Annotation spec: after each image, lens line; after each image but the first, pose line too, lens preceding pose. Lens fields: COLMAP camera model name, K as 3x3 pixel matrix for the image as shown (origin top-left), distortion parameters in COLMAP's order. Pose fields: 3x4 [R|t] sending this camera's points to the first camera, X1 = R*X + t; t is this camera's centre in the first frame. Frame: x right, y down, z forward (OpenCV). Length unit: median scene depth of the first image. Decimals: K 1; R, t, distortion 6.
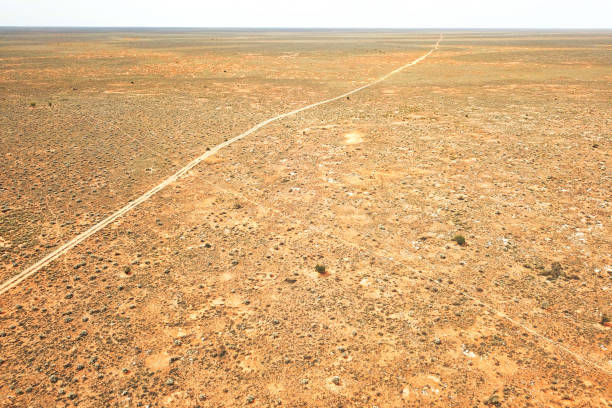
lens RADIAL K [[459.9, 0, 299.8], [0, 459.9, 202.3], [0, 0, 1]] dist [0.009527, -0.001557]
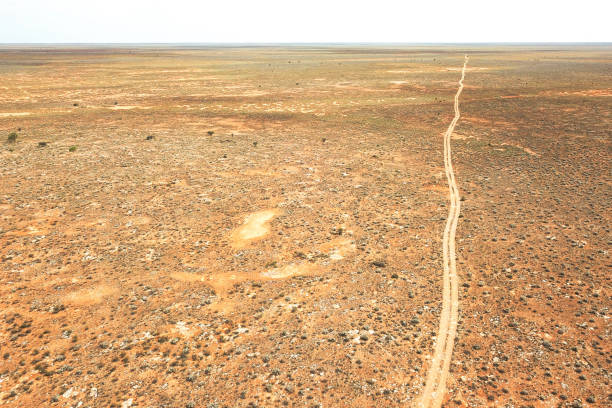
lens RADIAL K [[466.6, 0, 306.0], [0, 466.6, 204.0], [0, 0, 1]] dist [0.007098, 0.001762]
pose [[-0.999751, -0.011432, 0.019140, 0.047414], [0.003651, 0.762987, 0.646404, -0.634161], [-0.021994, 0.646313, -0.762755, 1.661420]]
